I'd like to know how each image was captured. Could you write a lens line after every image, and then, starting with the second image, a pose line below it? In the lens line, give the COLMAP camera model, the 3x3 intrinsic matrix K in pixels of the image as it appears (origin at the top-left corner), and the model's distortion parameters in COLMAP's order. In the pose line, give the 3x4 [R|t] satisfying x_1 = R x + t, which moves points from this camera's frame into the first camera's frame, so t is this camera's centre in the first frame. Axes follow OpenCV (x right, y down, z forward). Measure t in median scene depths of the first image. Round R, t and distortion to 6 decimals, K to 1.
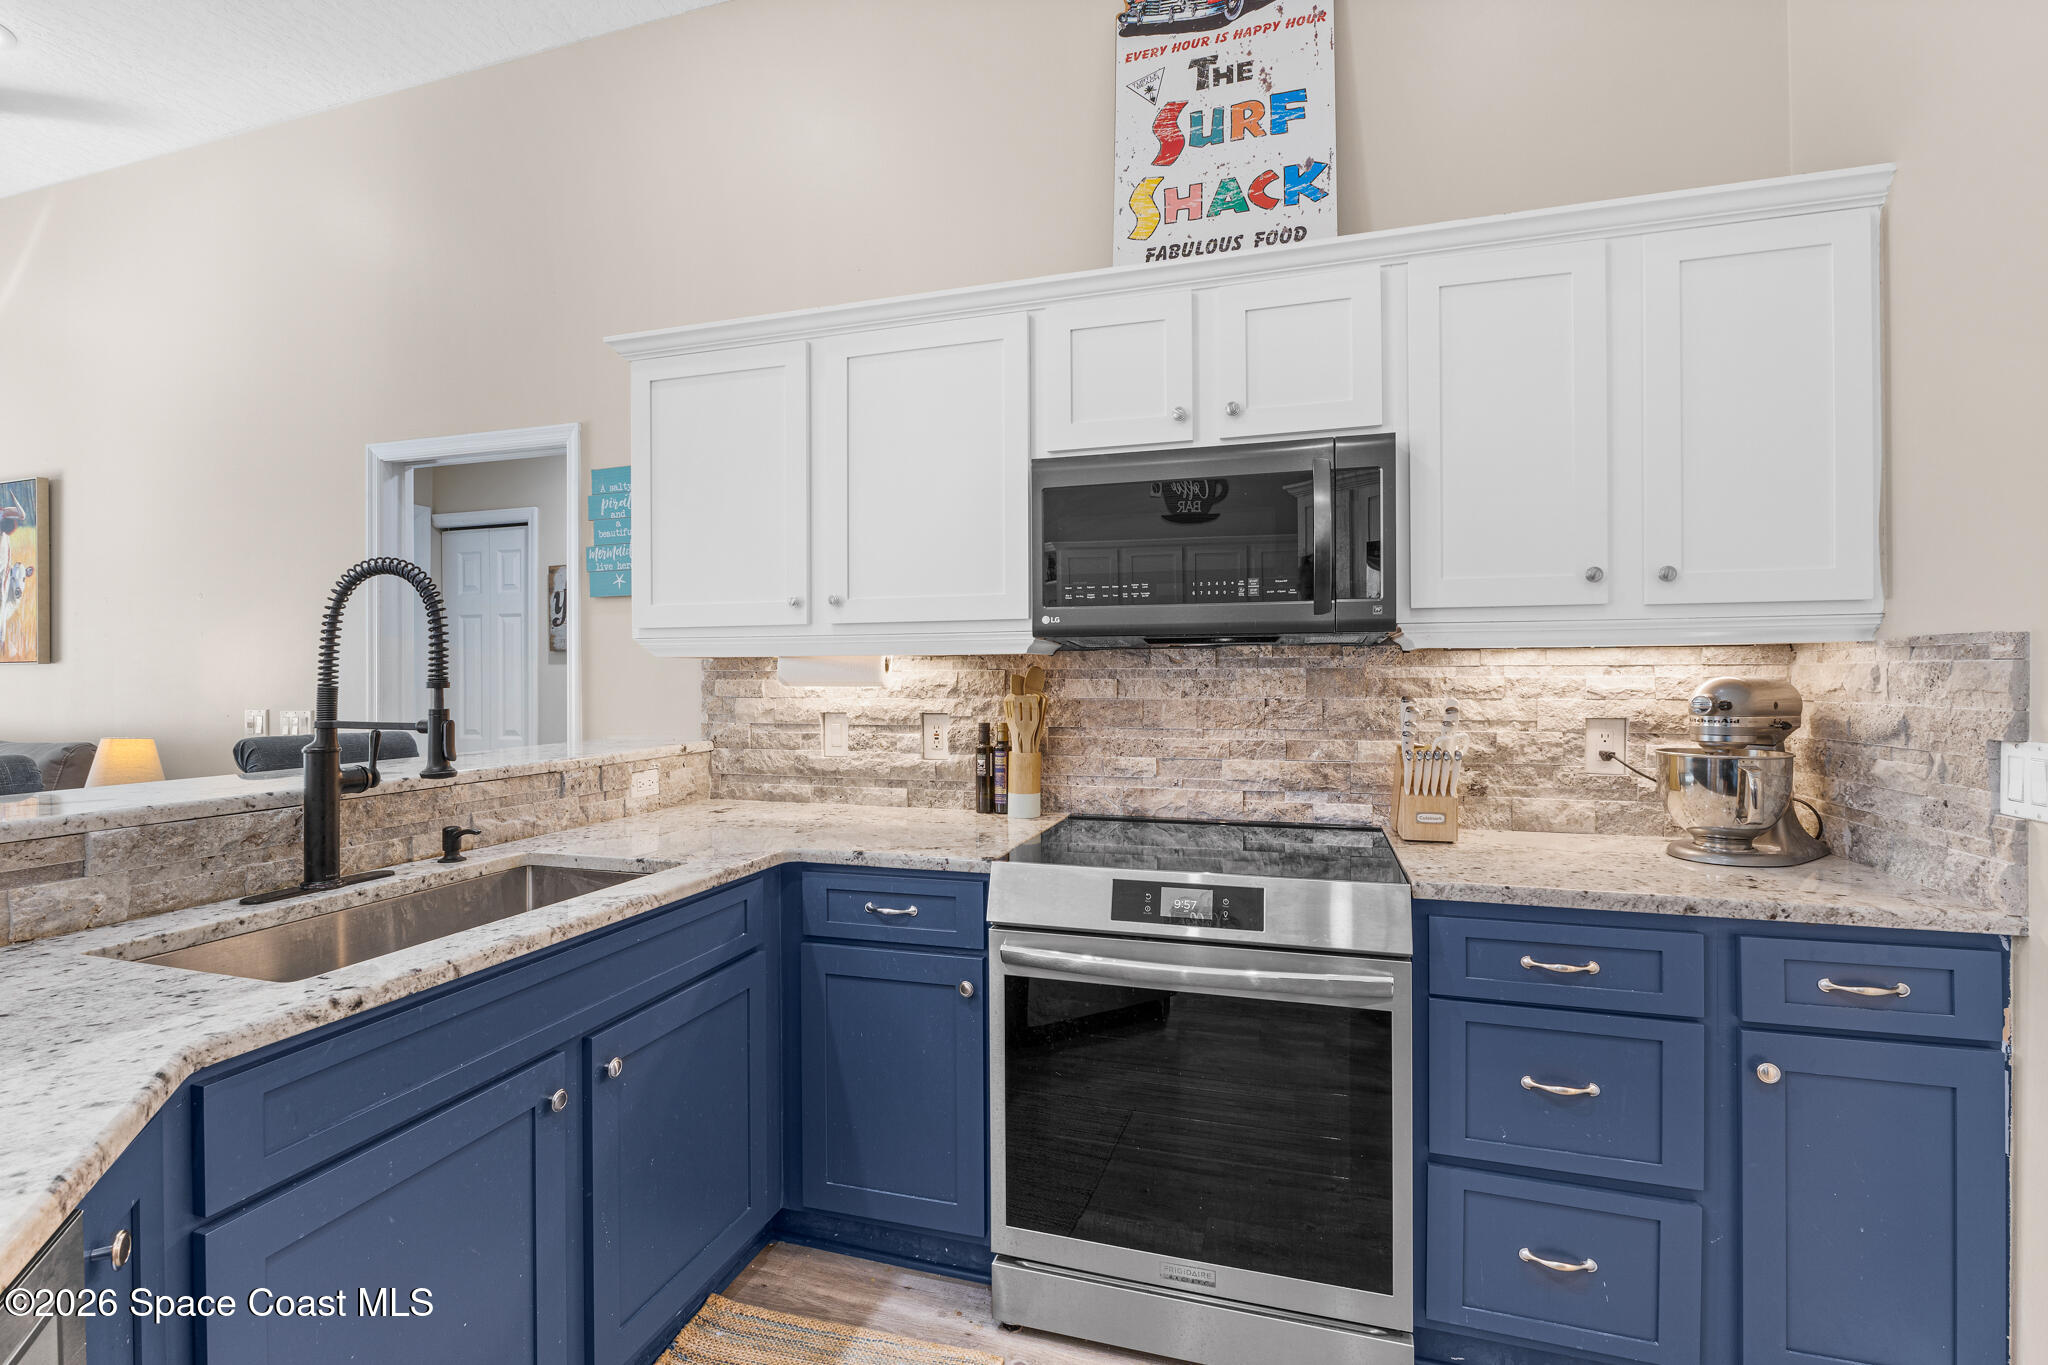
lens RADIAL K [[922.5, 0, 1018.2], [0, 922.5, 675.4], [0, 0, 1]] dist [-0.011963, 0.000094]
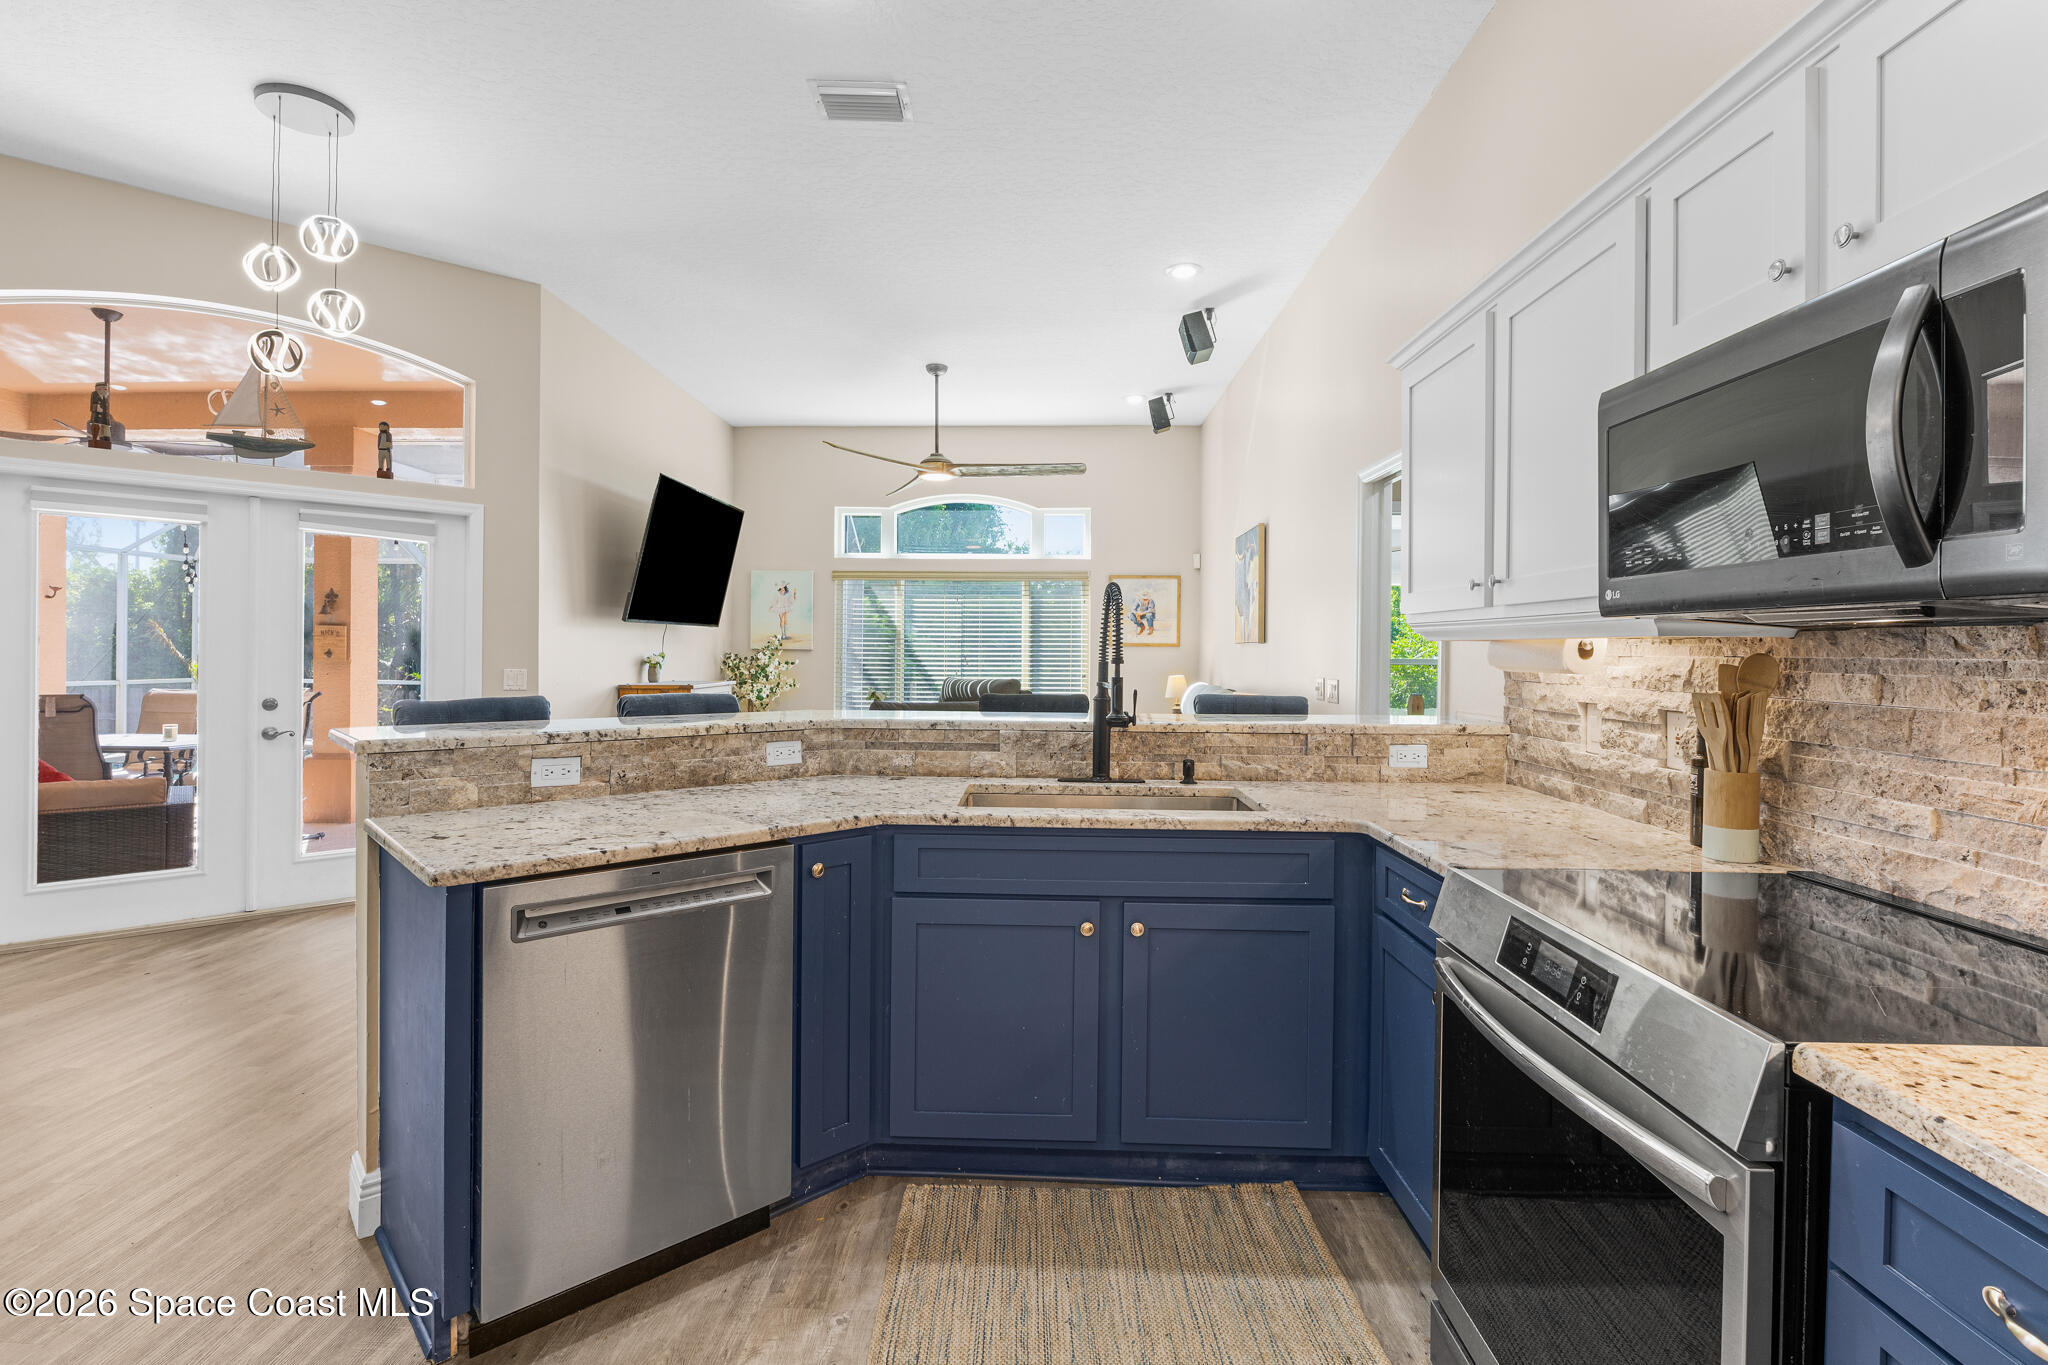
lens RADIAL K [[944.6, 0, 1002.9], [0, 944.6, 653.6], [0, 0, 1]] dist [-0.012003, -0.000147]
pose [[0.256400, 0.011554, -0.966502, 0.609737], [-0.008341, 0.999918, 0.009741, -0.012582], [0.966535, 0.005564, 0.256475, 0.269038]]
